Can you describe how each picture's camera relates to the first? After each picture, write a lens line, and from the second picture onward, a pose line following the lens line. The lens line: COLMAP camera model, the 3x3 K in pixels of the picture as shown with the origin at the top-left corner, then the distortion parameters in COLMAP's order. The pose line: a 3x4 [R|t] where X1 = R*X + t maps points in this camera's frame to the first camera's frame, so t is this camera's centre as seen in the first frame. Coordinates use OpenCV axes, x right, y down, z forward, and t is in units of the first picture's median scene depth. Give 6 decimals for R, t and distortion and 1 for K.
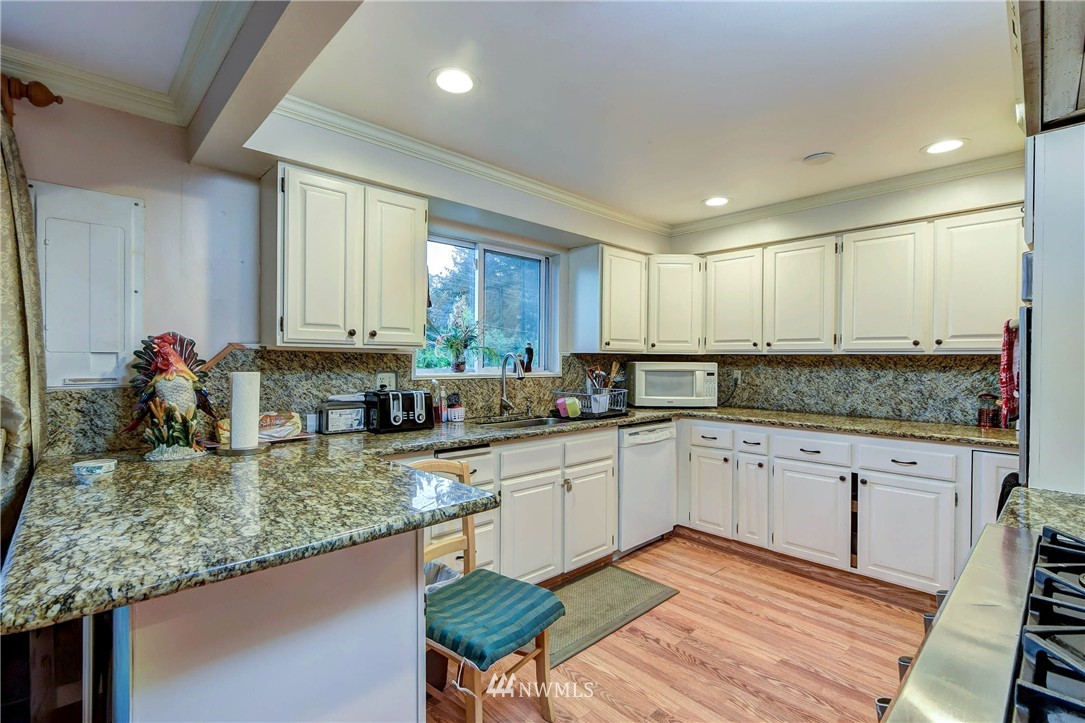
lens RADIAL K [[505.0, 0, 538.6], [0, 505.0, 364.4], [0, 0, 1]] dist [-0.002727, -0.000245]
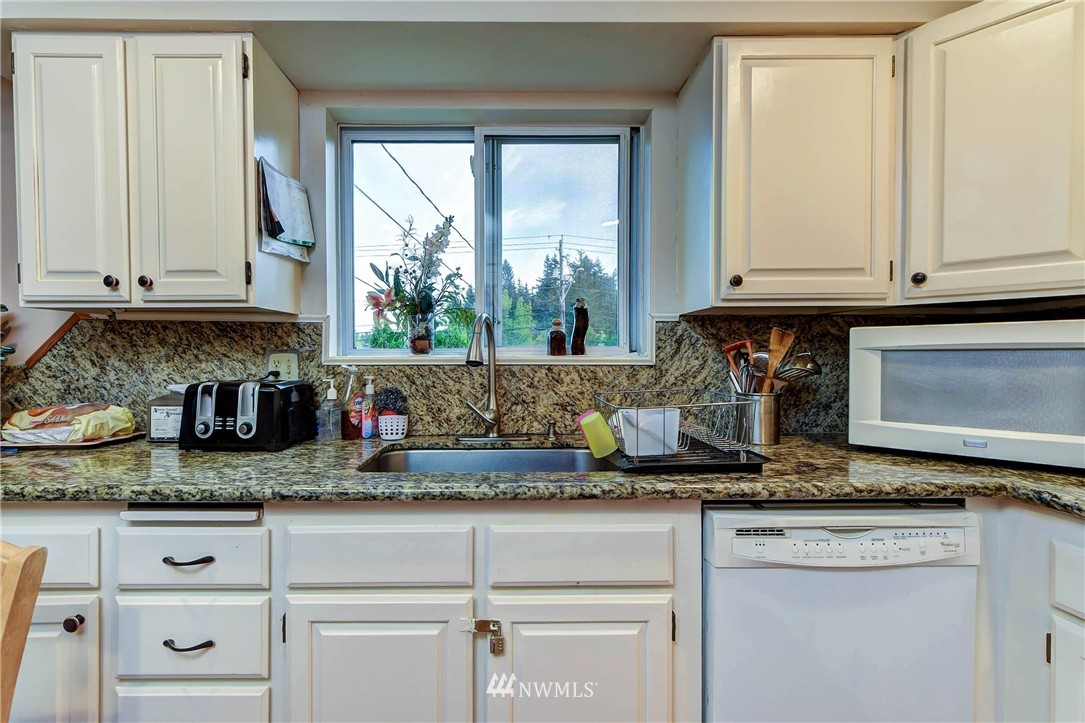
lens RADIAL K [[450.7, 0, 551.1], [0, 450.7, 365.6], [0, 0, 1]] dist [0.002047, -0.000171]
pose [[0.746530, 0.003966, -0.665340, 0.288545], [-0.001314, 0.999989, 0.004486, 0.026067], [0.665351, -0.002475, 0.746527, 0.694184]]
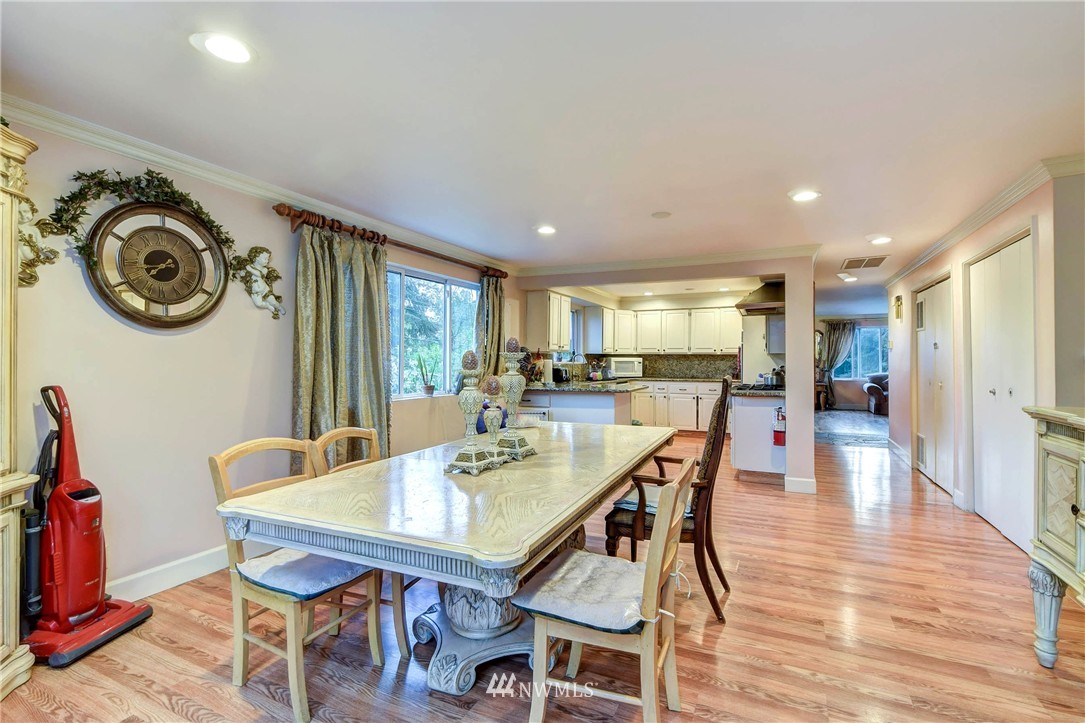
lens RADIAL K [[490.7, 0, 541.9], [0, 490.7, 360.6], [0, 0, 1]] dist [-0.000044, -0.001256]
pose [[0.934209, -0.001691, 0.356721, -1.033525], [0.005873, 0.999926, -0.010639, 0.035894], [-0.356677, 0.012034, 0.934150, -1.116184]]
